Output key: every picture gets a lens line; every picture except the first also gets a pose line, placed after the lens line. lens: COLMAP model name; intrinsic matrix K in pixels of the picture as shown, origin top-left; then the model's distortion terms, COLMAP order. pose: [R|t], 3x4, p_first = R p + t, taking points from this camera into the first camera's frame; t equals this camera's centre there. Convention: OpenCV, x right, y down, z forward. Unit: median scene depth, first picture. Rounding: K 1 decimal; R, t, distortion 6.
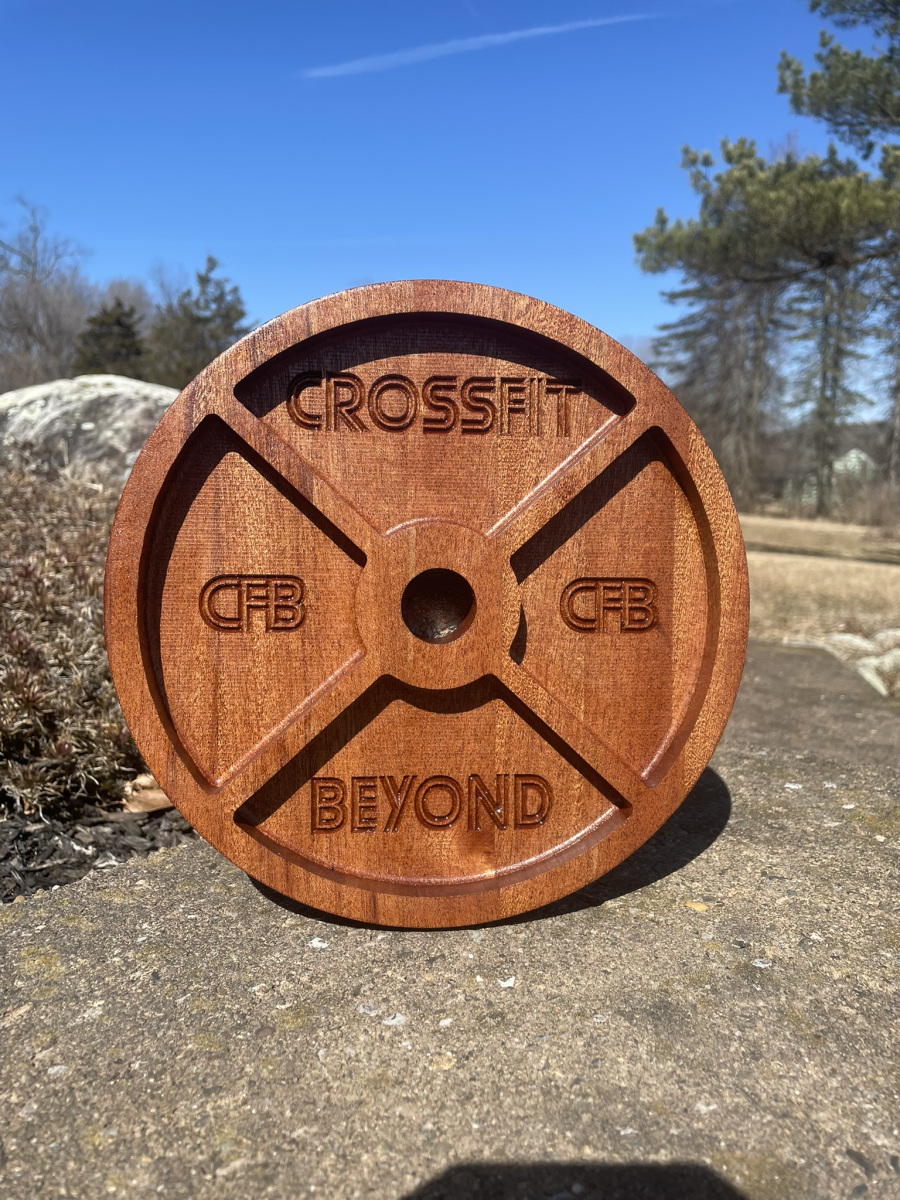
lens RADIAL K [[919.8, 0, 439.6], [0, 919.8, 597.5], [0, 0, 1]] dist [0.062151, -0.100823]
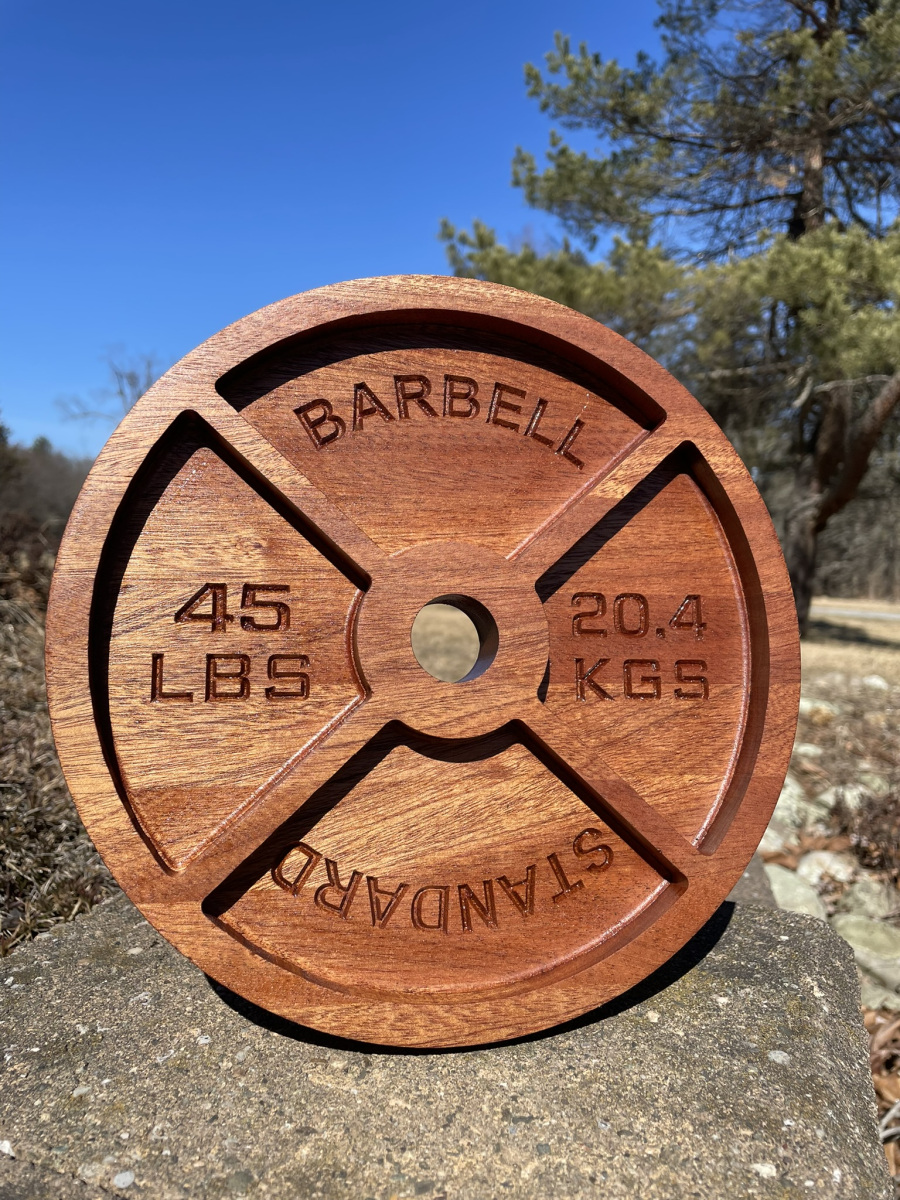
lens RADIAL K [[919.8, 0, 439.1], [0, 919.8, 597.4], [0, 0, 1]] dist [0.062151, -0.100823]
pose [[0.969748, -0.025195, 0.242806, 0.146825], [0.042134, 0.997007, -0.064824, -0.045954], [-0.240446, 0.073093, 0.967907, 0.321530]]
